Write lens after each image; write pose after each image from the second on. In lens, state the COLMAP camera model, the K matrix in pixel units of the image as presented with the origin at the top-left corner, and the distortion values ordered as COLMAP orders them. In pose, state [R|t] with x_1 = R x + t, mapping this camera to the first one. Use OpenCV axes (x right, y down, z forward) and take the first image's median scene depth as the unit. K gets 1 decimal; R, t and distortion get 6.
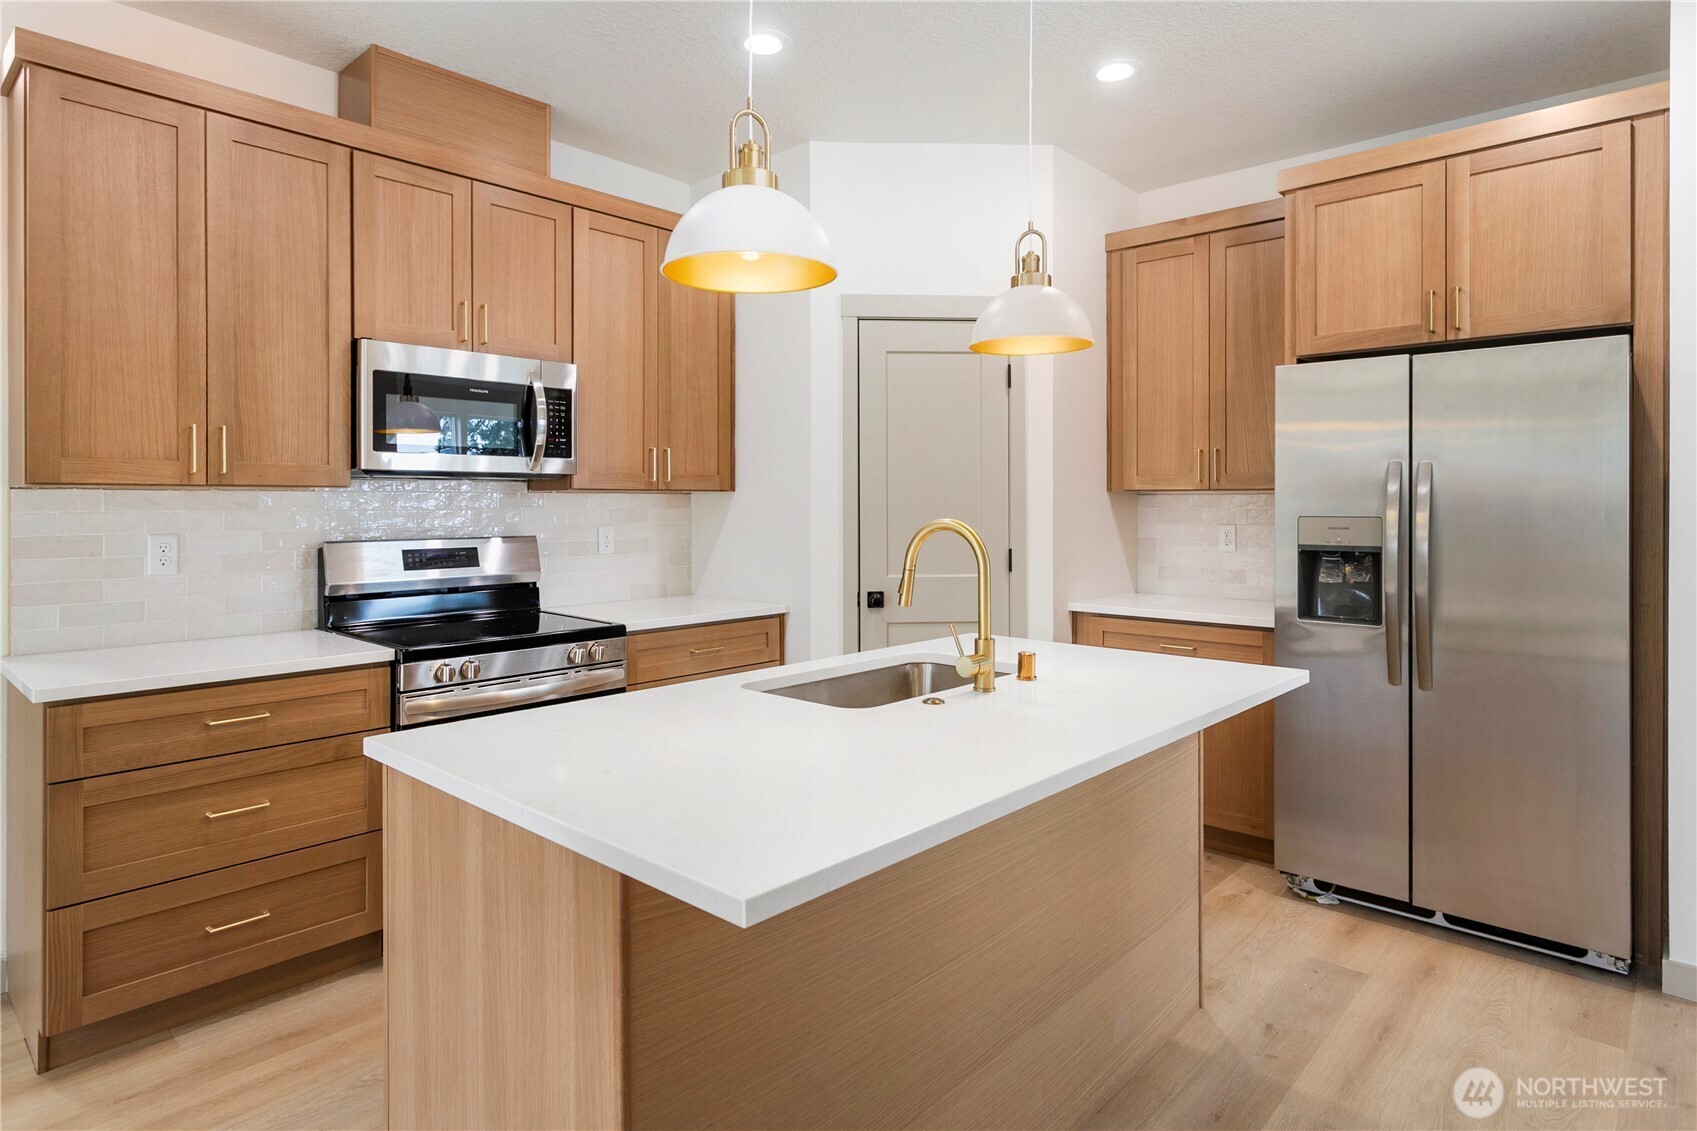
lens RADIAL K [[969.2, 0, 827.9], [0, 969.2, 514.0], [0, 0, 1]] dist [0.002543, -0.003966]
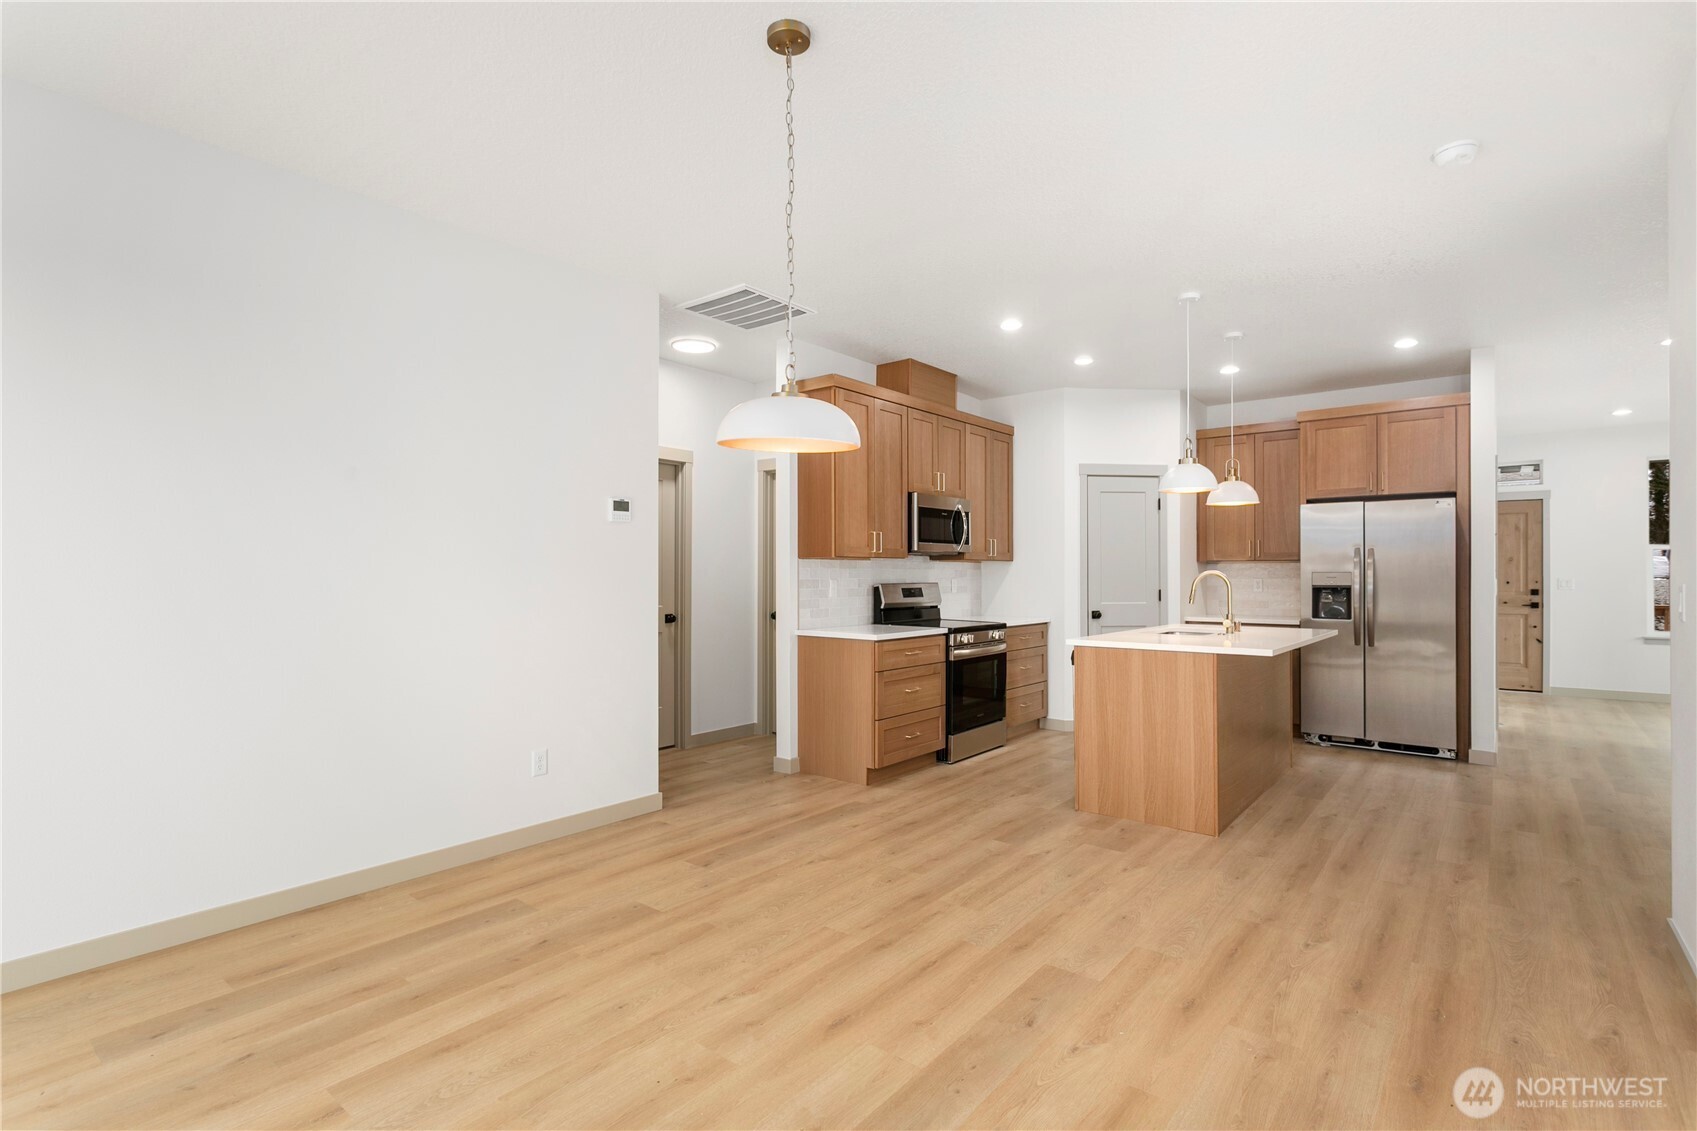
lens RADIAL K [[820.4, 0, 847.9], [0, 820.4, 577.7], [0, 0, 1]] dist [0.000592, 0.000594]
pose [[0.998414, 0.000782, 0.056296, -0.705980], [-0.000532, 0.999990, -0.004457, 0.024015], [-0.056299, 0.004420, 0.998404, -0.845480]]
